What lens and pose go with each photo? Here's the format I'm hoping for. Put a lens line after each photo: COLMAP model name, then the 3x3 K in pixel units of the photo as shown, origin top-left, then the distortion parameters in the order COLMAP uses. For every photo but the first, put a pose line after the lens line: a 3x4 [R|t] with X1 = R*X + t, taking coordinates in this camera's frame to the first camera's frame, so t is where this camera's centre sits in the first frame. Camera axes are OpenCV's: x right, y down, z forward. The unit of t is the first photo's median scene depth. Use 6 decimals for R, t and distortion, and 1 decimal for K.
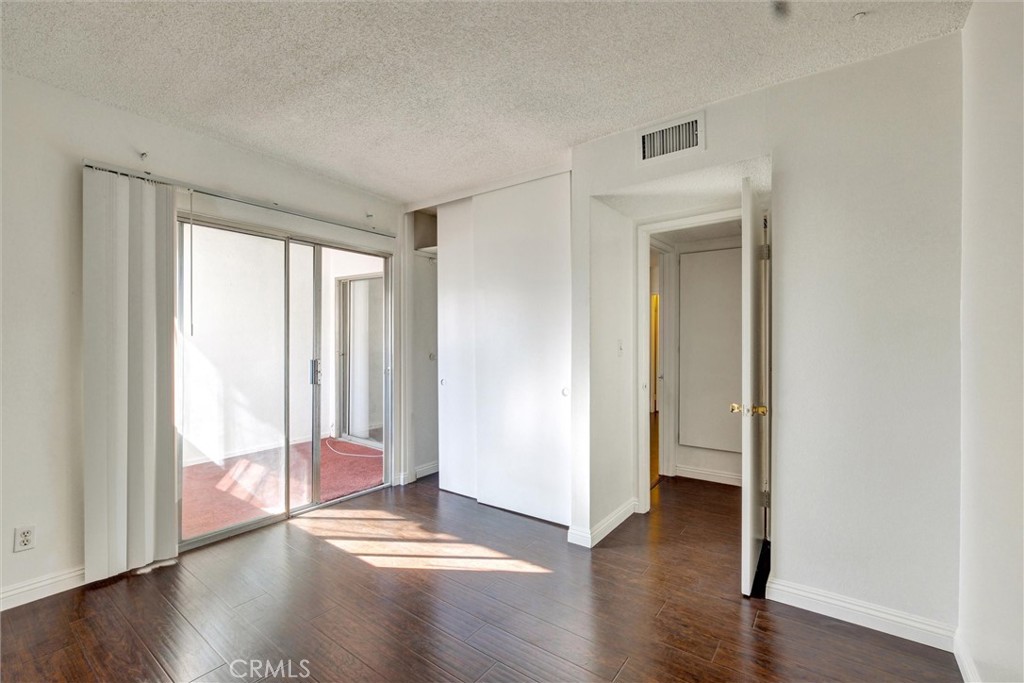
lens RADIAL K [[456.4, 0, 511.8], [0, 456.4, 341.5], [0, 0, 1]] dist [-0.003873, 0.000241]
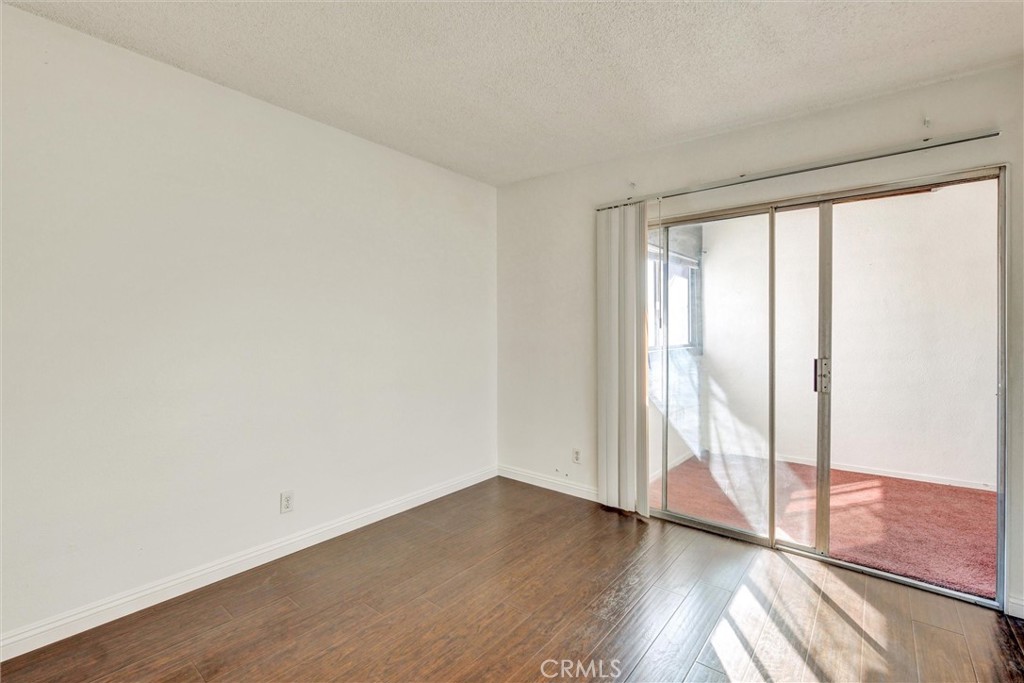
lens RADIAL K [[456.4, 0, 511.5], [0, 456.4, 332.0], [0, 0, 1]] dist [-0.003873, 0.000241]
pose [[-0.072845, -0.004987, -0.997331, 0.378583], [-0.006085, 0.999971, -0.004556, 0.004661], [0.997325, 0.005737, -0.072874, 0.609097]]
